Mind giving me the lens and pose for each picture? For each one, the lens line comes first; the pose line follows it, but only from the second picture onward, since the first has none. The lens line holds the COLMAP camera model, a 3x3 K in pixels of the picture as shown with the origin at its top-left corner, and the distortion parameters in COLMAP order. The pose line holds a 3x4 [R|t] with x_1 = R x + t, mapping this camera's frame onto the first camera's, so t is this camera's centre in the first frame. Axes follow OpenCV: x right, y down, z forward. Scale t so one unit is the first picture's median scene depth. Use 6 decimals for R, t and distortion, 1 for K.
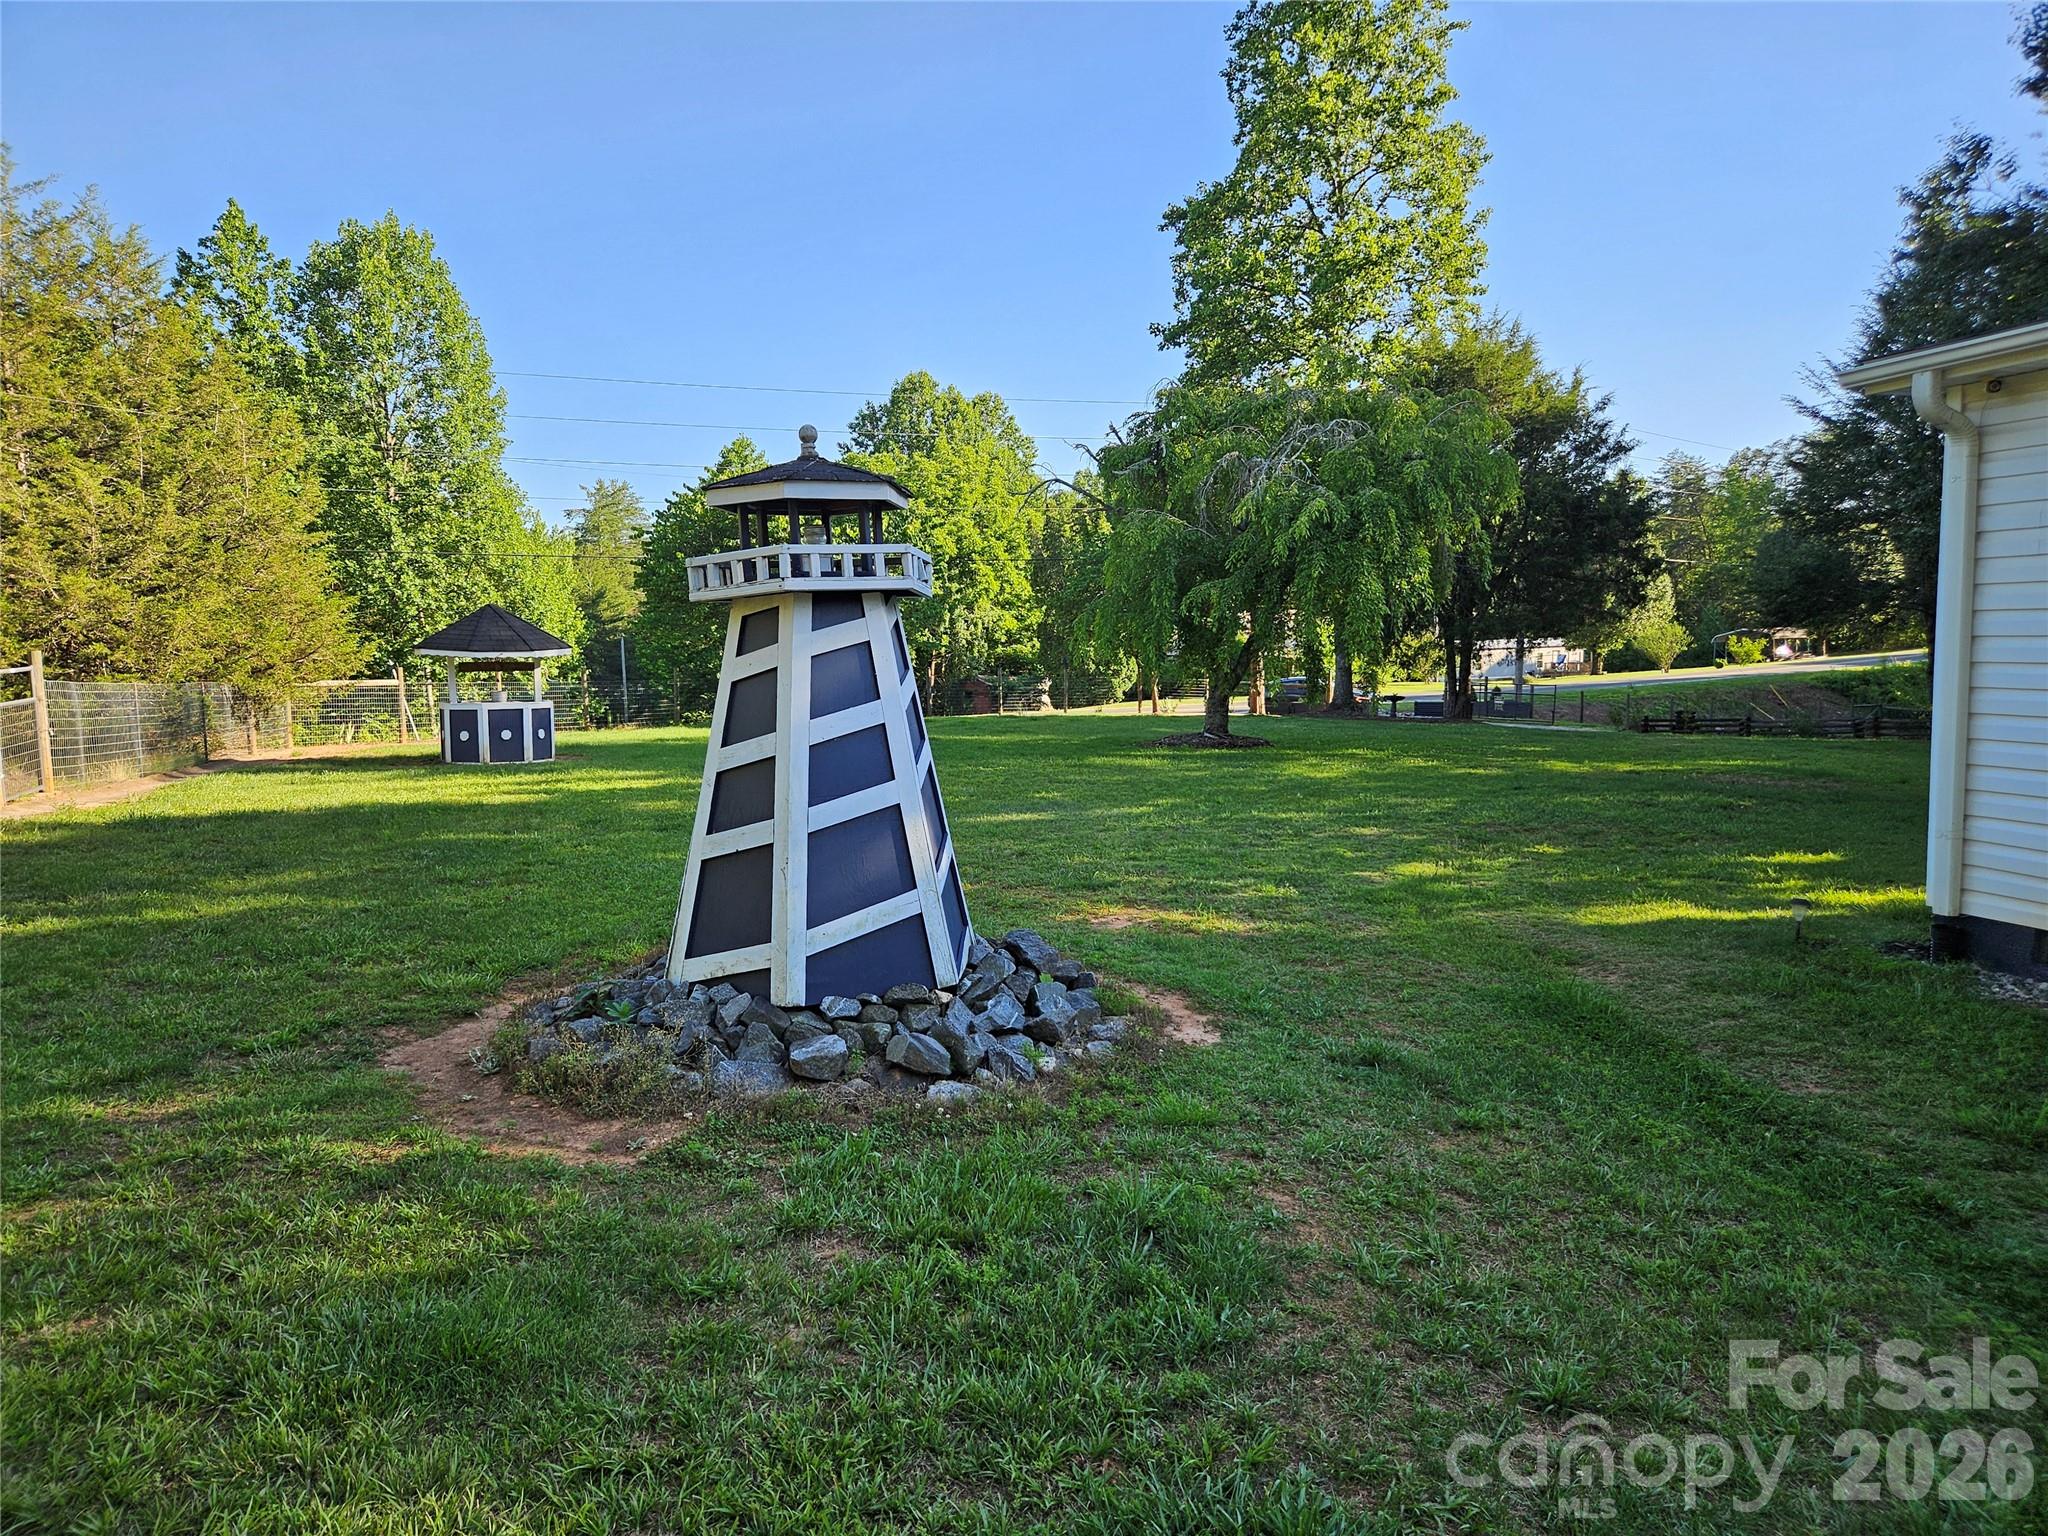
lens RADIAL K [[1373.2, 0, 1024.0], [0, 1373.2, 768.0], [0, 0, 1]] dist [0.004596, 0.000419]
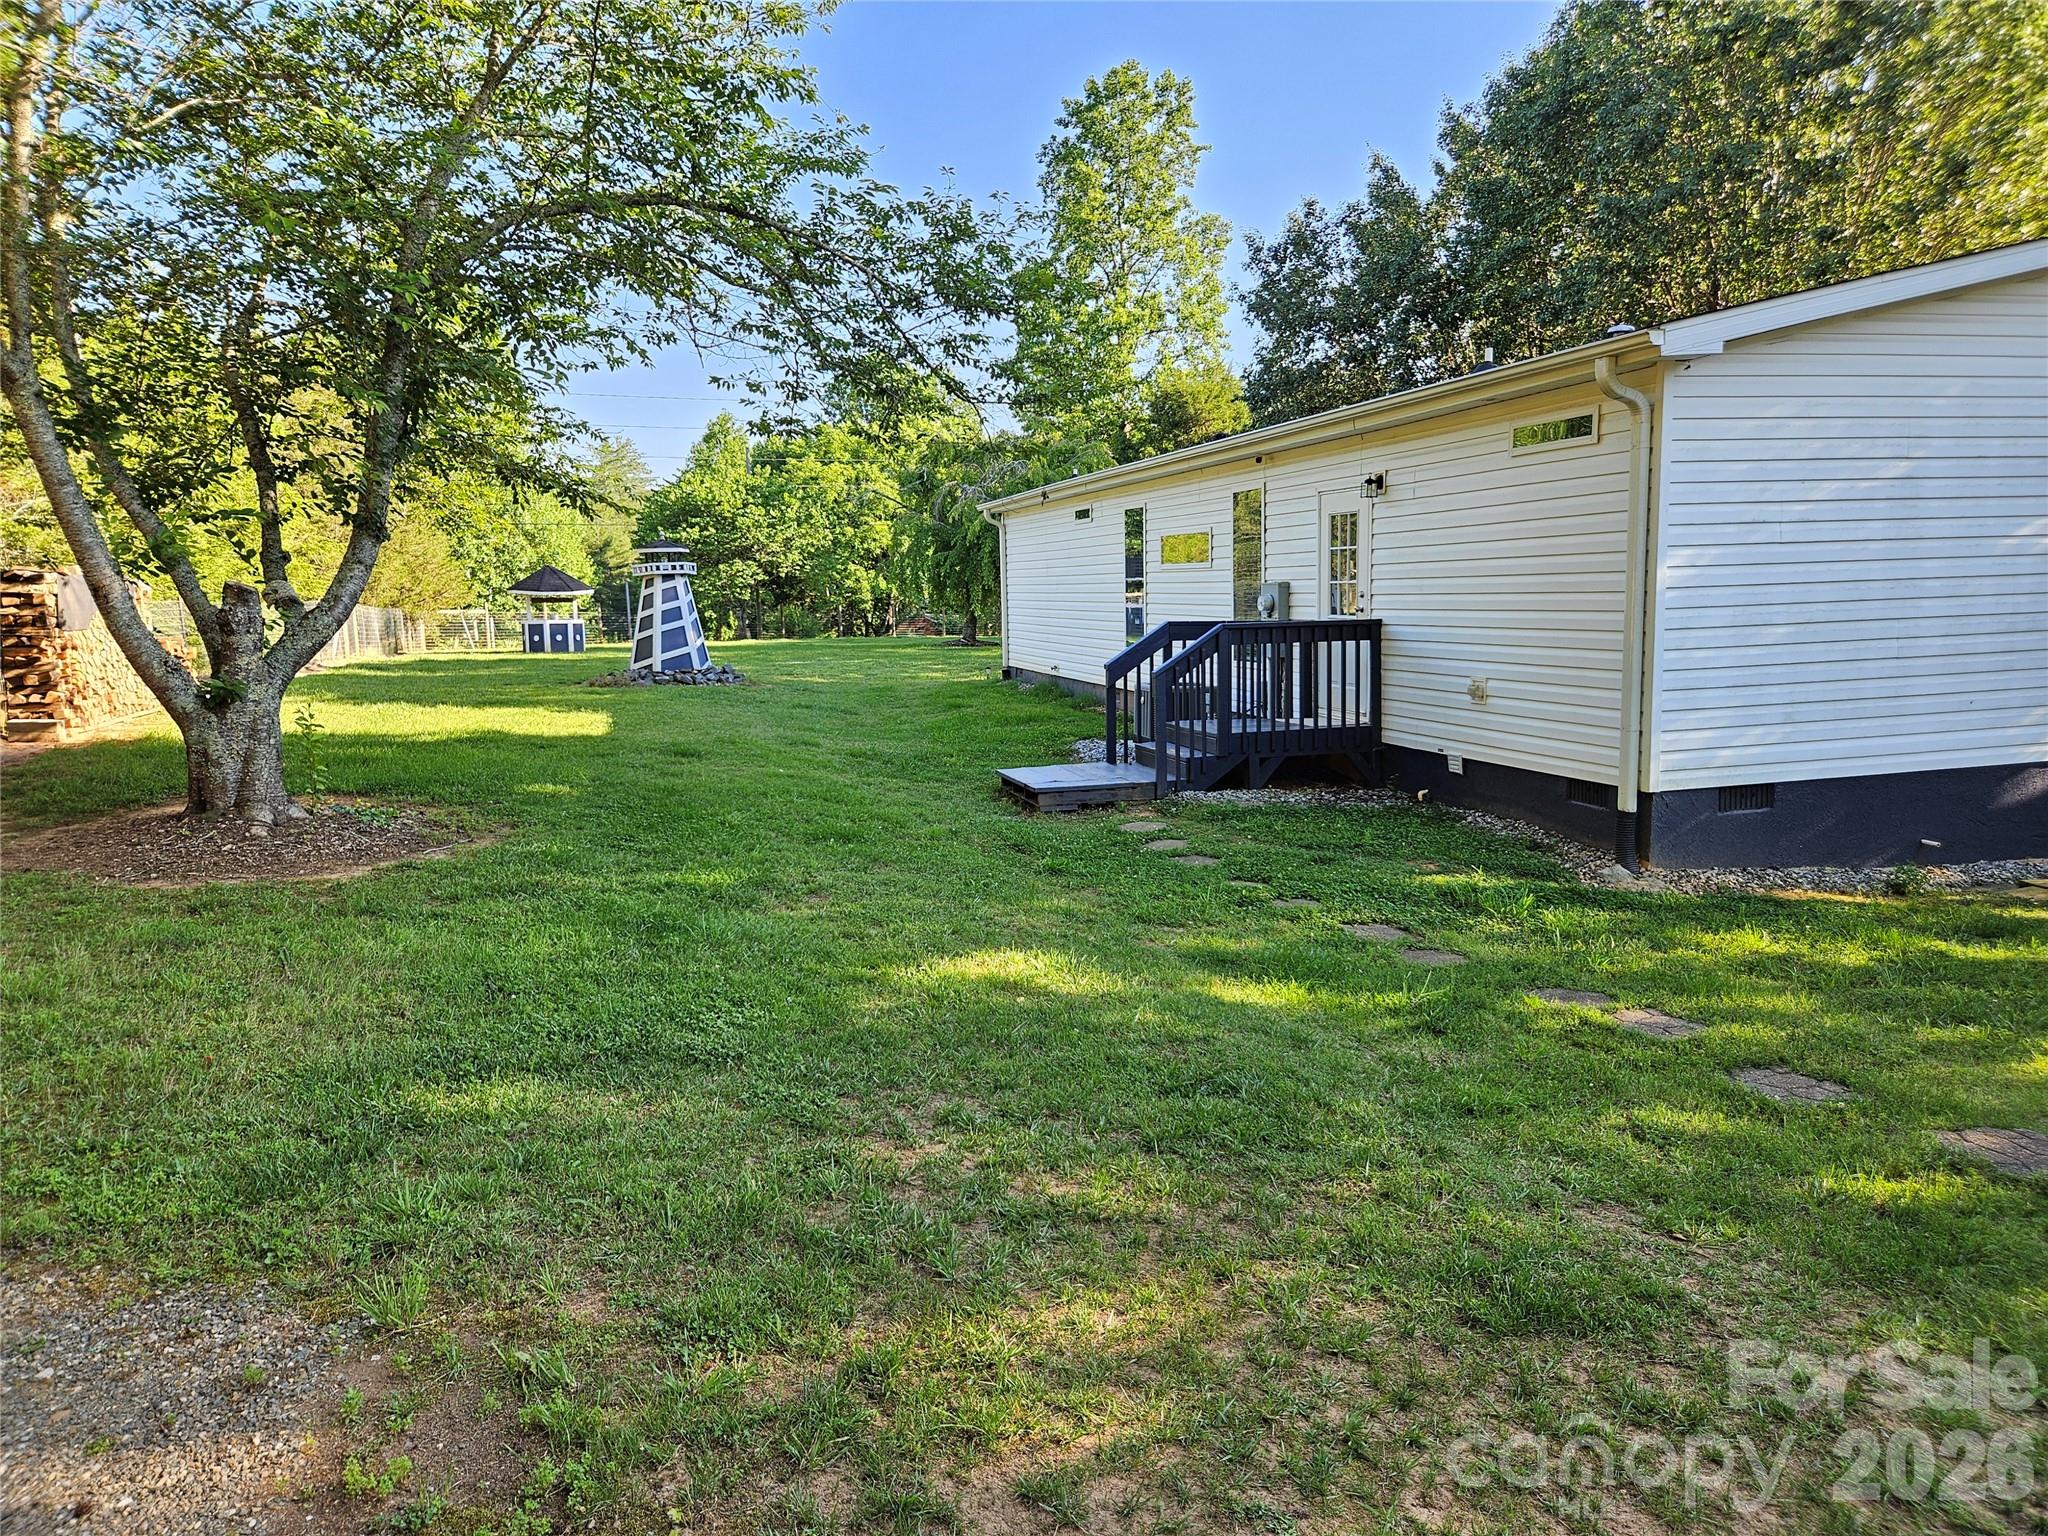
lens RADIAL K [[1373.2, 0, 1024.0], [0, 1373.2, 768.0], [0, 0, 1]] dist [0.004596, 0.000419]
pose [[0.999972, -0.003966, -0.006369, 0.893597], [0.004228, 0.999127, 0.041569, 0.268646], [0.006198, -0.041595, 0.999115, -2.936174]]
